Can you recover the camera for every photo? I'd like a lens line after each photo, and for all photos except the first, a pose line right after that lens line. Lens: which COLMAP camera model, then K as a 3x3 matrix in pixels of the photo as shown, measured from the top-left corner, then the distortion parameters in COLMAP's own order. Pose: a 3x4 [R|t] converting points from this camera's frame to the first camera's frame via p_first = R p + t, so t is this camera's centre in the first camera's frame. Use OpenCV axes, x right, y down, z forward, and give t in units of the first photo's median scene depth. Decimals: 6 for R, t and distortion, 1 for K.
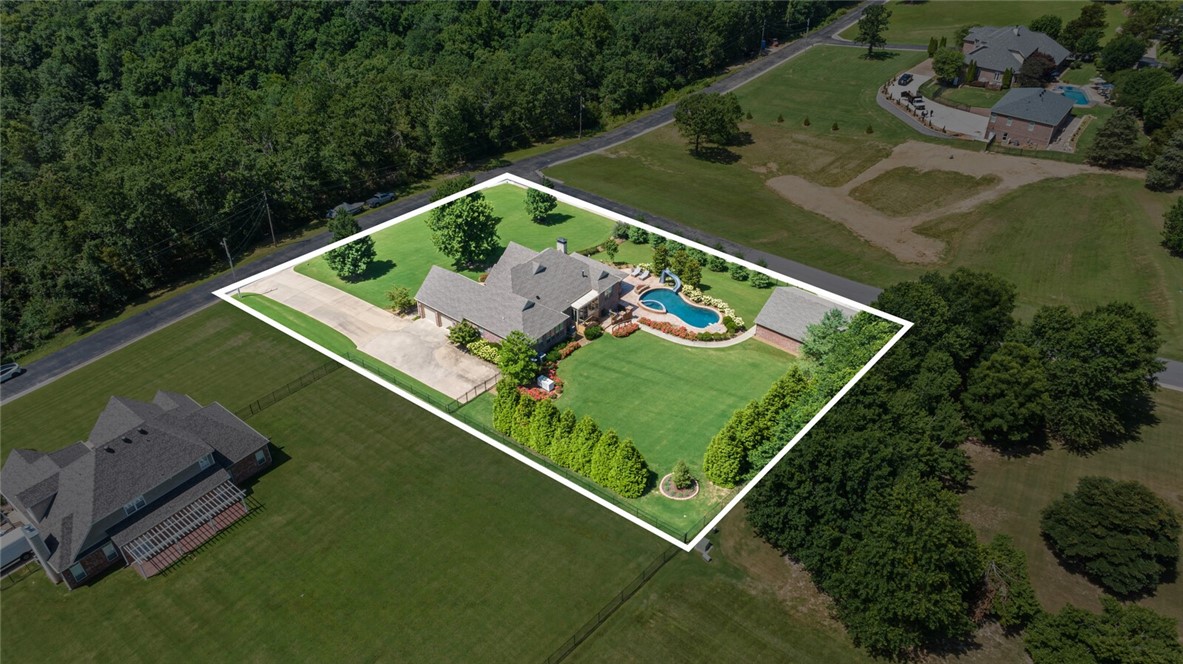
lens RADIAL K [[818.8, 0, 591.5], [0, 818.8, 332.0], [0, 0, 1]] dist [-0.043699, 0.038748]
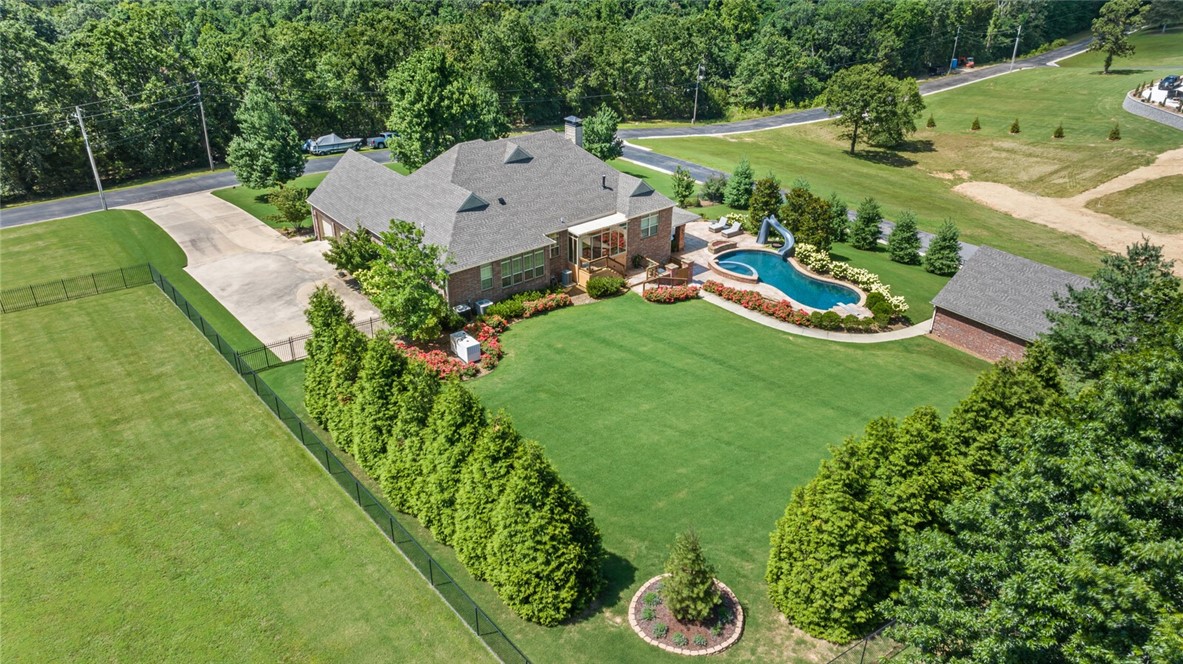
lens RADIAL K [[818.8, 0, 591.5], [0, 818.8, 332.0], [0, 0, 1]] dist [-0.043699, 0.038748]
pose [[0.977469, 0.103354, -0.184046, 0.086551], [-0.126088, 0.985164, -0.116418, 0.084828], [0.169283, 0.137001, 0.975999, 0.464513]]
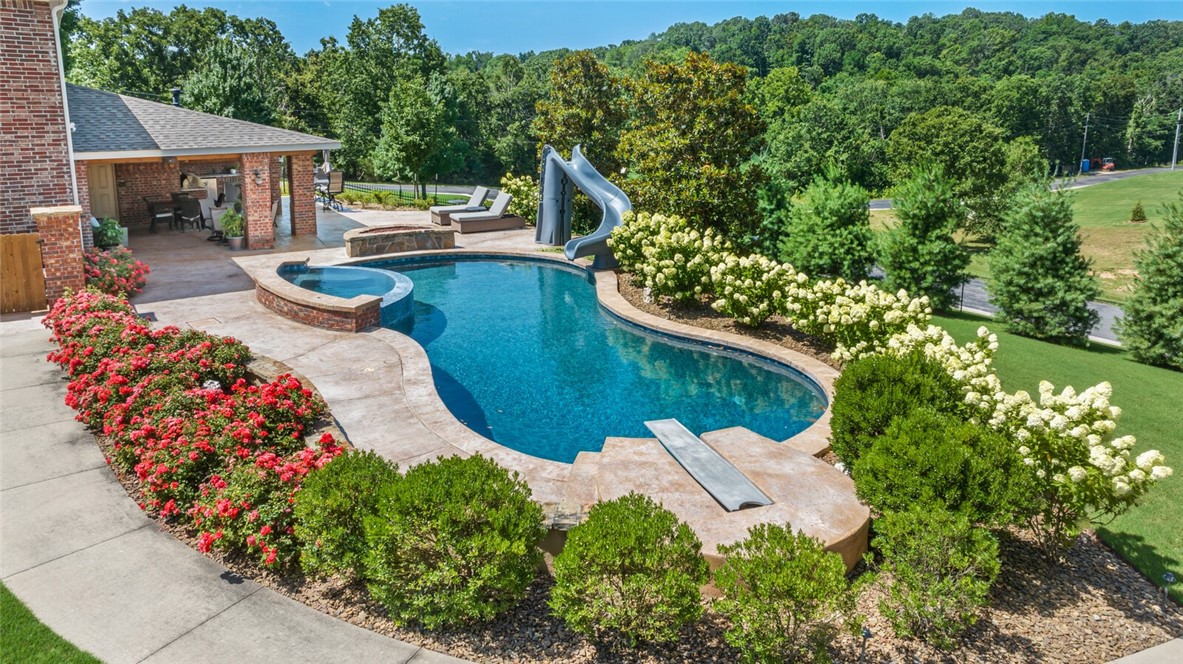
lens RADIAL K [[843.8, 0, 592.7], [0, 843.8, 256.7], [0, 0, 1]] dist [-0.049482, 0.080552]
pose [[0.944918, 0.072253, -0.319233, 0.160548], [-0.195943, 0.906121, -0.374901, 0.007475], [0.262176, 0.416802, 0.870367, 0.898755]]
